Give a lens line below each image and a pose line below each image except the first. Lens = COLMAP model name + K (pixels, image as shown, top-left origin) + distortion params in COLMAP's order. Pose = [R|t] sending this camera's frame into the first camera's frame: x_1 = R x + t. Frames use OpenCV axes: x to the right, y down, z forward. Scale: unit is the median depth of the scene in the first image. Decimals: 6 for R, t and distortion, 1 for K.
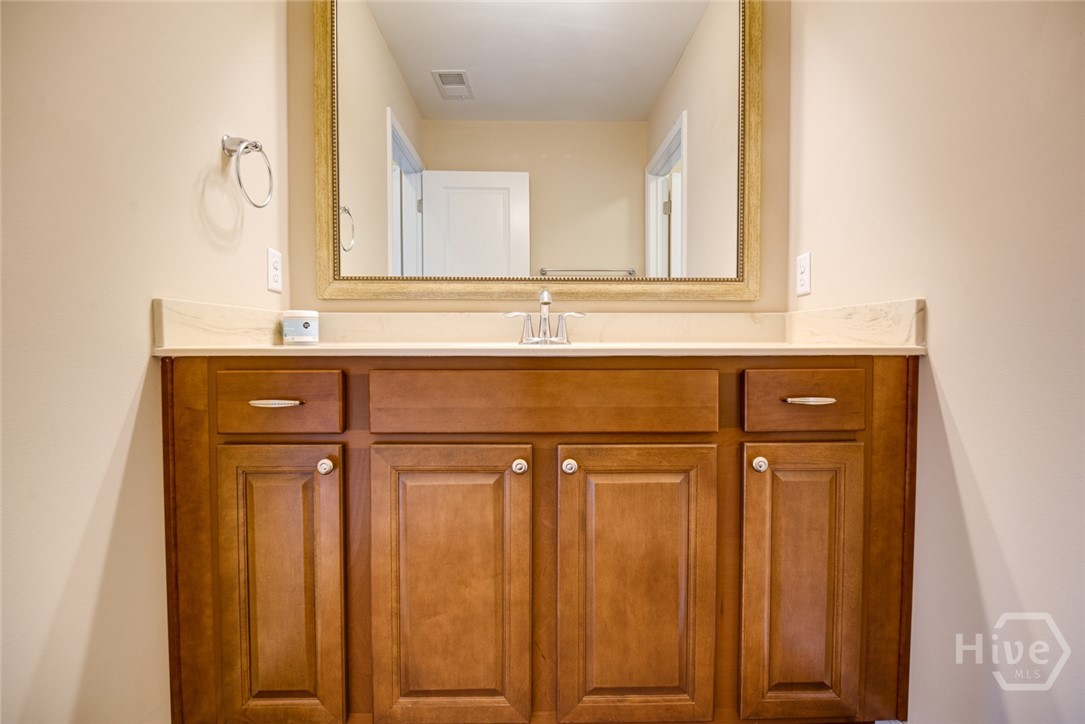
lens RADIAL K [[475.8, 0, 546.4], [0, 475.8, 358.7], [0, 0, 1]] dist [-0.002021, -0.003568]
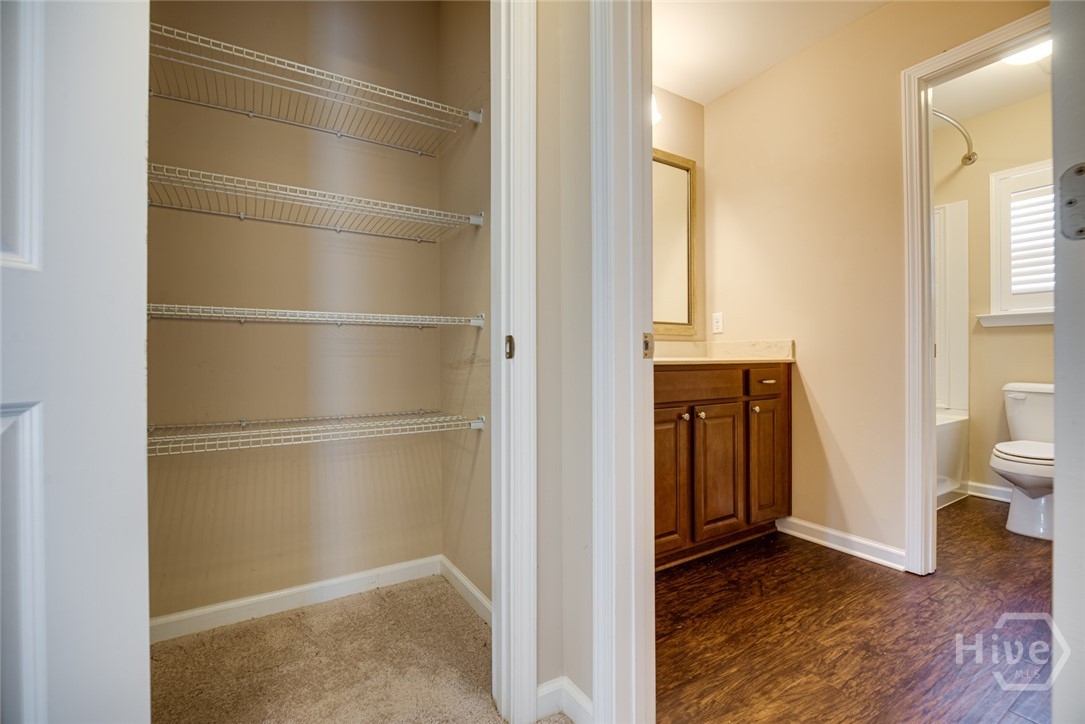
lens RADIAL K [[475.8, 0, 536.6], [0, 475.8, 363.4], [0, 0, 1]] dist [-0.002021, -0.003568]
pose [[0.857327, -0.009005, 0.514693, -1.646422], [0.021567, 0.999597, -0.018435, 0.015224], [-0.514320, 0.026906, 0.857176, -0.442584]]
